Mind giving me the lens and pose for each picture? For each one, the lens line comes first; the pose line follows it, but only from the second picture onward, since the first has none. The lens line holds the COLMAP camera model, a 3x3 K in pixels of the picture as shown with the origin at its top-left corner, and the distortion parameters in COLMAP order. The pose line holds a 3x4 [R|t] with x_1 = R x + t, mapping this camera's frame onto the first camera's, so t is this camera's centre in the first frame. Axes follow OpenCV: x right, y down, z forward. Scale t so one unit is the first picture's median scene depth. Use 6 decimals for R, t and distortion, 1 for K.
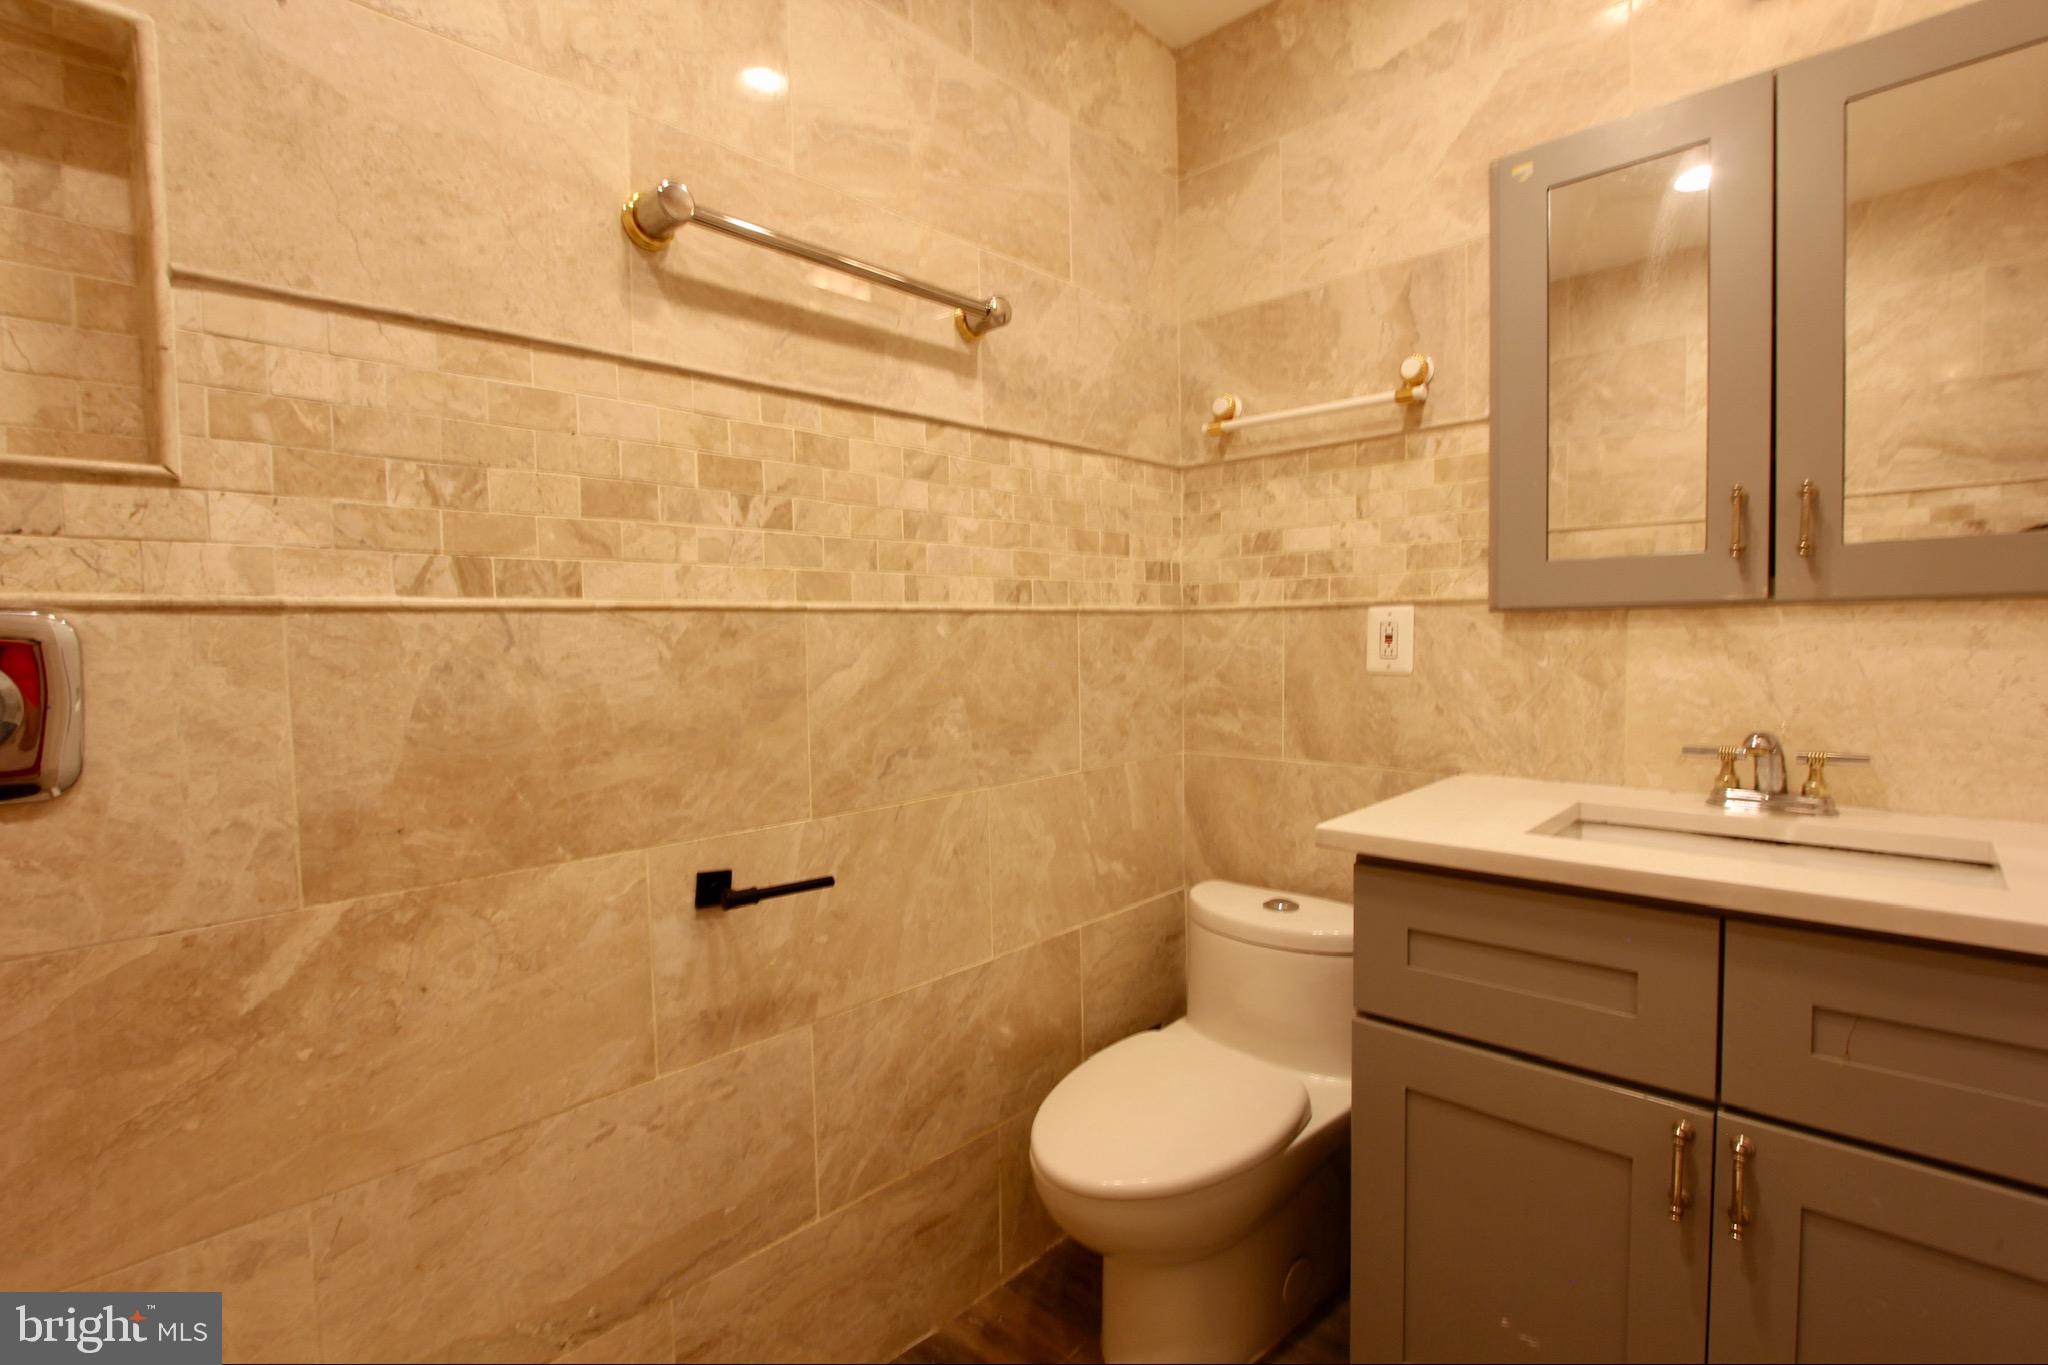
lens RADIAL K [[943.7, 0, 1023.7], [0, 943.7, 681.1], [0, 0, 1]] dist [-0.023387, 0.003826]
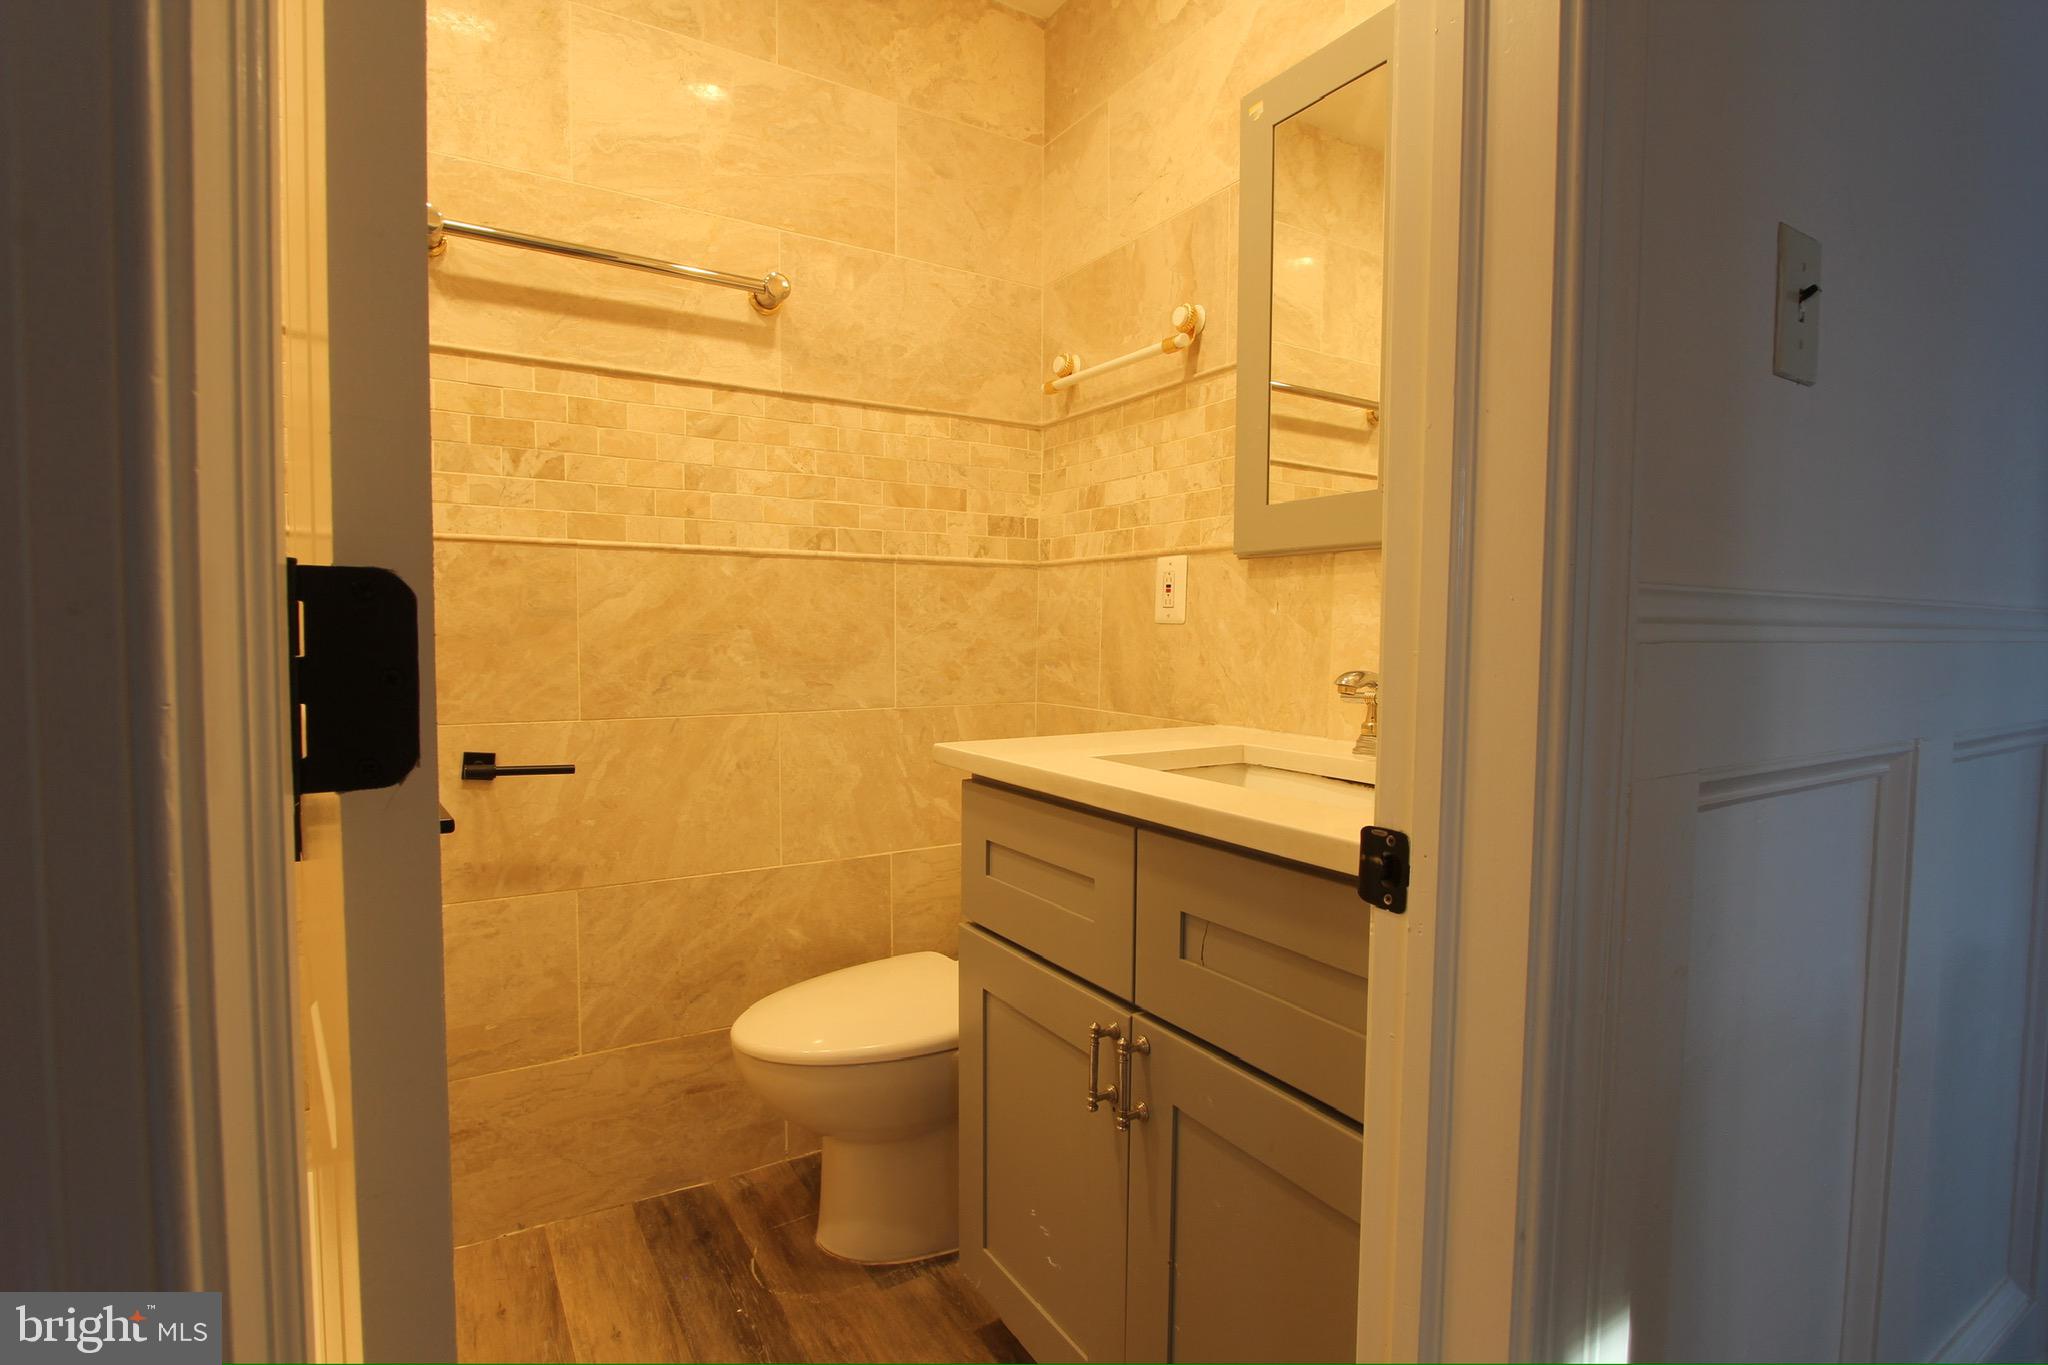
lens RADIAL K [[943.7, 0, 925.6], [0, 943.7, 668.0], [0, 0, 1]] dist [-0.023387, 0.003826]
pose [[0.965994, 0.041044, -0.255284, 0.731248], [-0.039408, 0.999157, 0.011520, 0.069955], [0.255542, -0.001068, 0.966797, -0.069771]]
